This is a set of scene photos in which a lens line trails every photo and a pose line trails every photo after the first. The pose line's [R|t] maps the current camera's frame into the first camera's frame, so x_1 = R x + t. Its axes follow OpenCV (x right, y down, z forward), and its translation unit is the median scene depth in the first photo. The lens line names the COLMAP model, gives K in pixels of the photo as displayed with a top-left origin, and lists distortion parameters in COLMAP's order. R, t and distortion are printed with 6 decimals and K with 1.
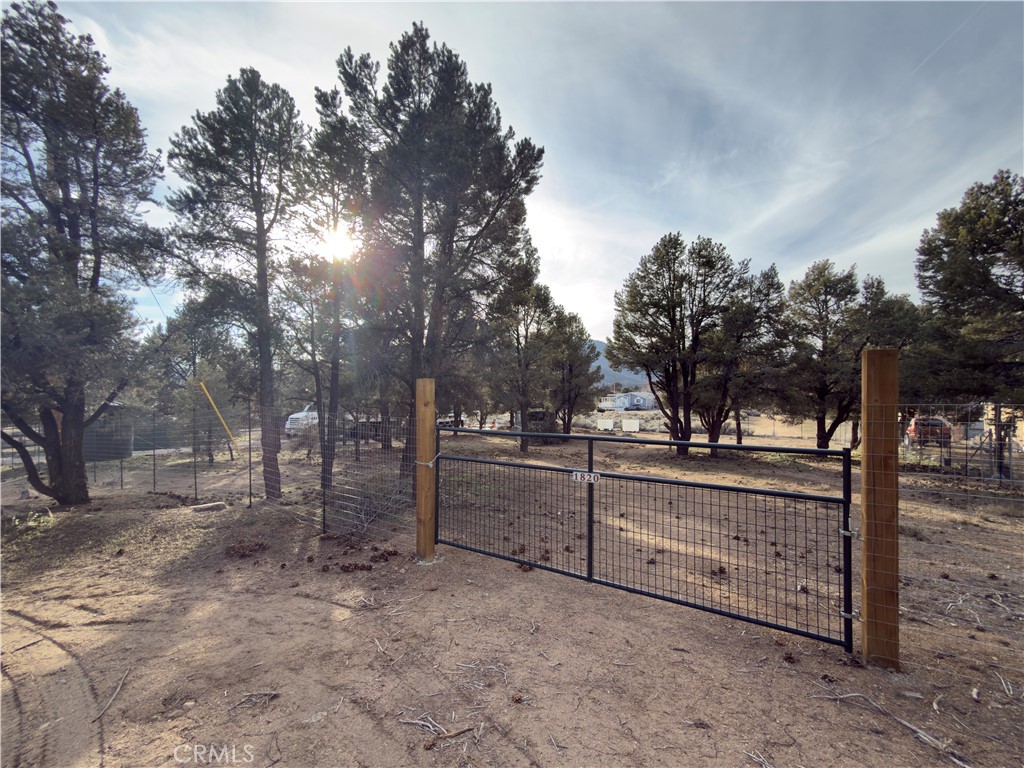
lens RADIAL K [[410.0, 0, 512.3], [0, 410.0, 386.2], [0, 0, 1]] dist [0.006602, -0.000164]
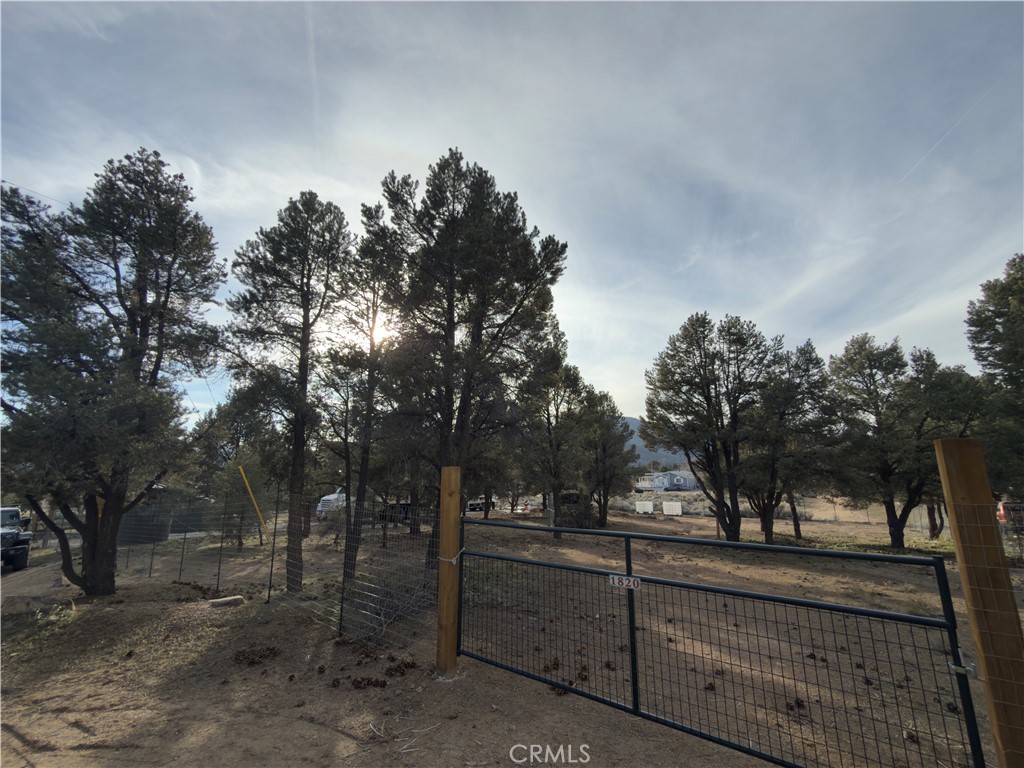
lens RADIAL K [[409.9, 0, 513.1], [0, 409.9, 386.5], [0, 0, 1]] dist [0.010318, -0.000573]
pose [[0.997105, -0.019268, -0.073560, 0.006183], [0.005092, 0.982112, -0.188227, -0.012434], [0.075871, 0.187307, 0.979367, 0.014473]]
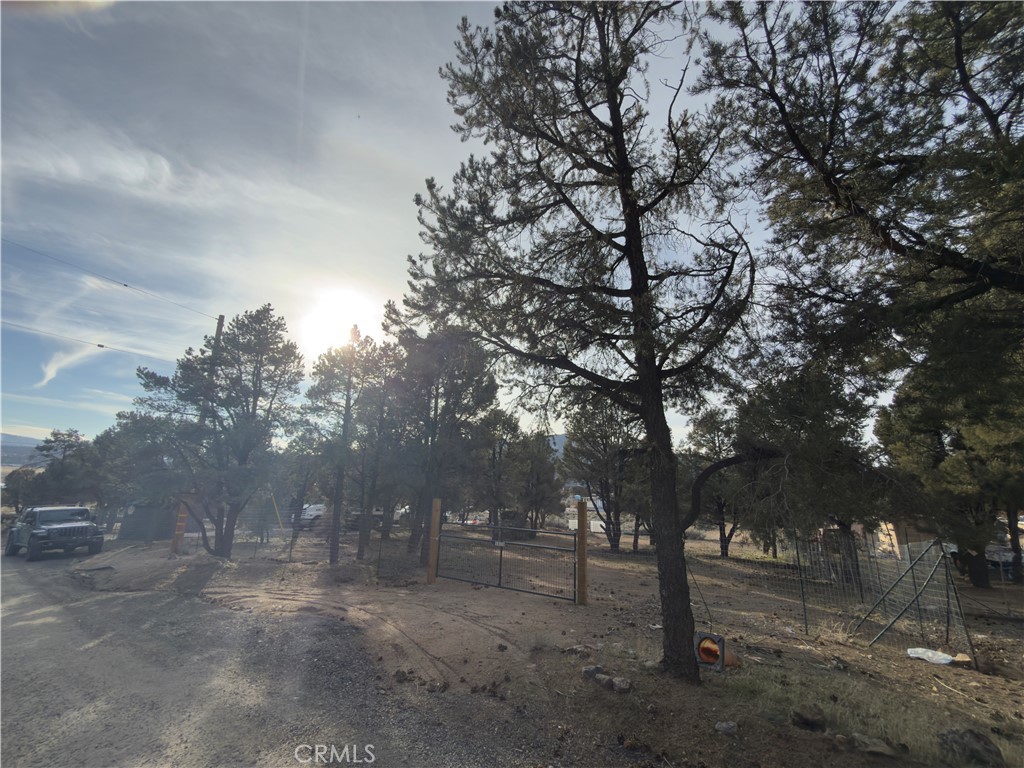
lens RADIAL K [[410.0, 0, 512.3], [0, 410.0, 386.2], [0, 0, 1]] dist [0.006602, -0.000164]
pose [[0.998812, 0.043579, 0.021810, 0.077551], [-0.037548, 0.973497, -0.225596, -0.076356], [-0.031063, 0.224509, 0.973977, -0.813612]]
